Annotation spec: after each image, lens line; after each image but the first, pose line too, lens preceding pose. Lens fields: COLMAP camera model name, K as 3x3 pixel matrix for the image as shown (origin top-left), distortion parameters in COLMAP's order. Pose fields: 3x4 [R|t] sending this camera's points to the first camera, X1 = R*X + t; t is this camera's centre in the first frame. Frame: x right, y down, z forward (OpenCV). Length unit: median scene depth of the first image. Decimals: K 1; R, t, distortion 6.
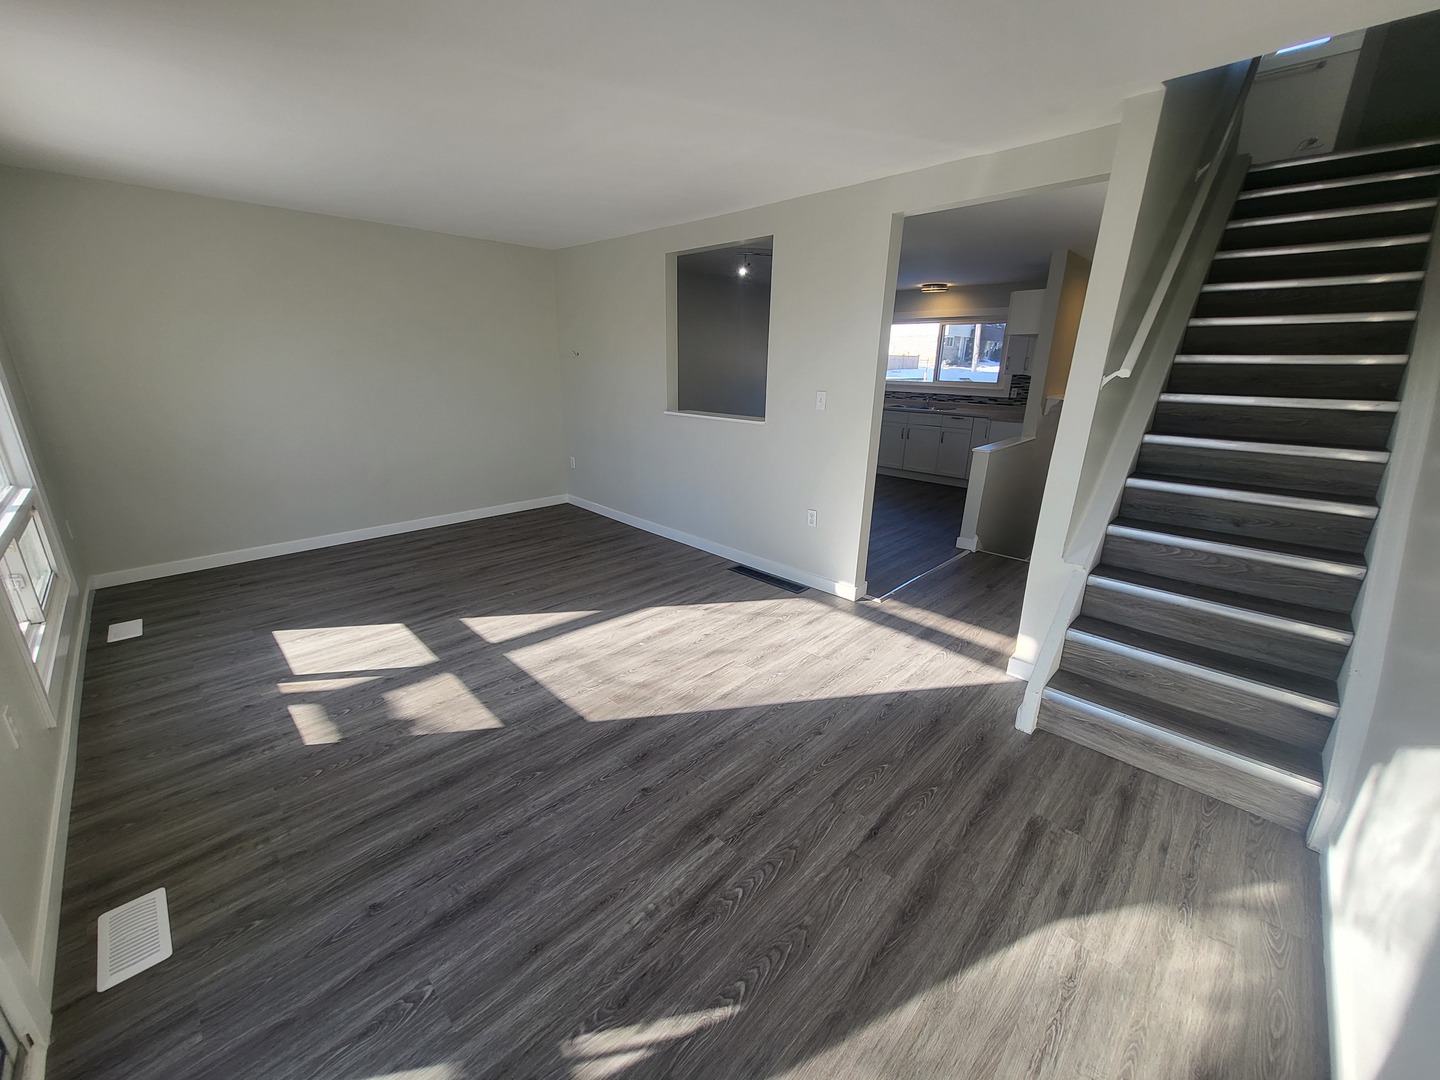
lens RADIAL K [[566.3, 0, 717.6], [0, 566.3, 538.7], [0, 0, 1]] dist [0.002221, 0.000101]
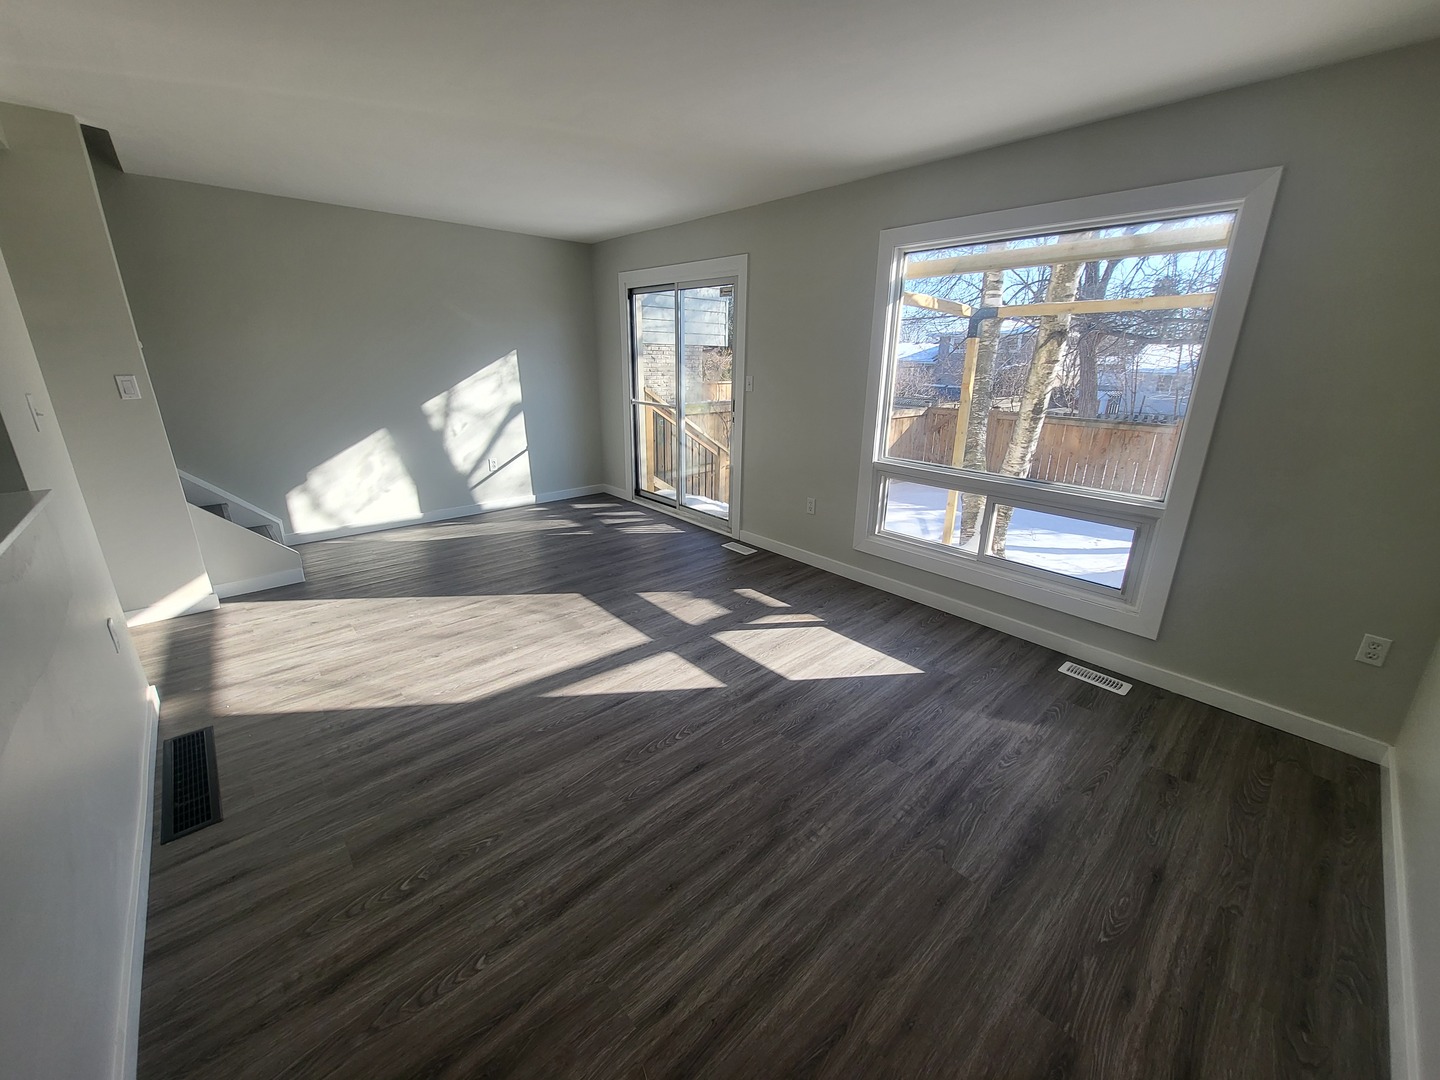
lens RADIAL K [[566.3, 0, 720.5], [0, 566.3, 539.5], [0, 0, 1]] dist [0.002221, 0.000101]
pose [[-0.998205, -0.046440, 0.037815, -0.508713], [-0.015984, 0.815108, 0.579089, -0.520760], [-0.057717, 0.577445, -0.814387, 1.659621]]
